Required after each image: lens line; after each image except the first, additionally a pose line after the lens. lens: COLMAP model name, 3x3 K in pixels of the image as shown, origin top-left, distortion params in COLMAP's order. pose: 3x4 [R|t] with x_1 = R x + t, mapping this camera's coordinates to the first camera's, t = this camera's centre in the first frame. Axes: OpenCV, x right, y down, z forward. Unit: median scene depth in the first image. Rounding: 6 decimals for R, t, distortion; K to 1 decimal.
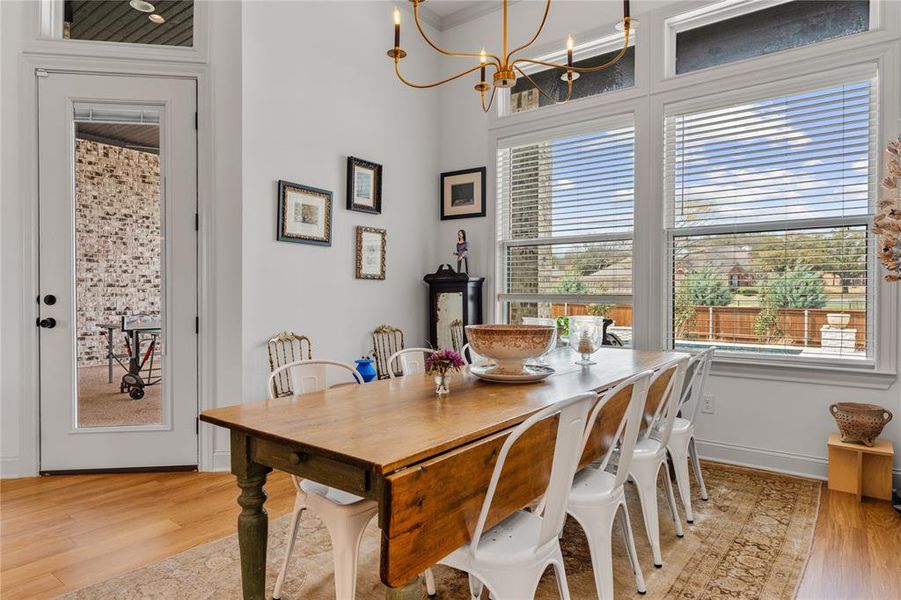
lens RADIAL K [[529.5, 0, 450.1], [0, 529.5, 298.7], [0, 0, 1]] dist [0.007603, 0.001712]
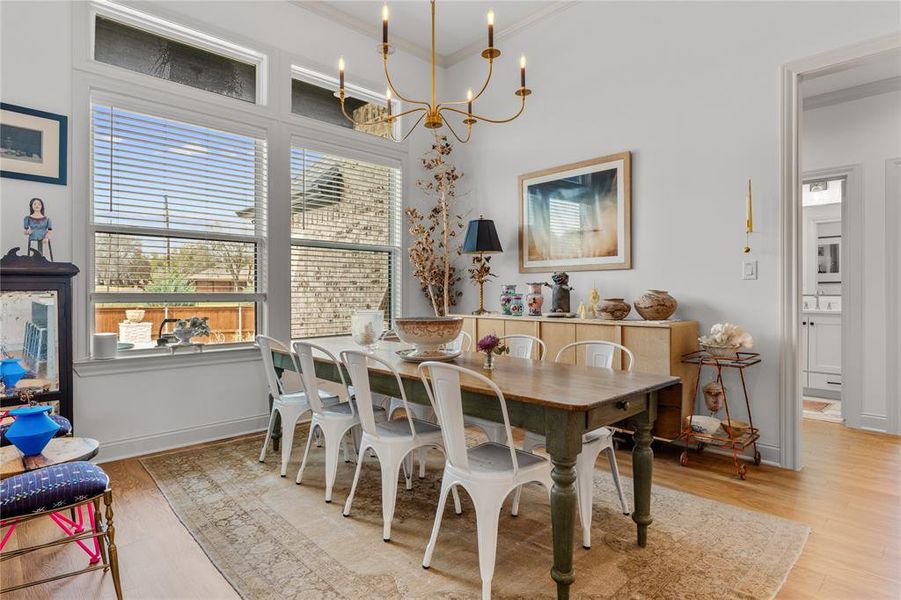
lens RADIAL K [[485.3, 0, 445.1], [0, 485.3, 292.7], [0, 0, 1]] dist [0.001313, -0.000431]
pose [[0.179429, 0.000918, 0.983771, -0.490942], [0.008125, 0.999964, -0.002415, -0.003886], [-0.983737, 0.008427, 0.179415, 0.378978]]
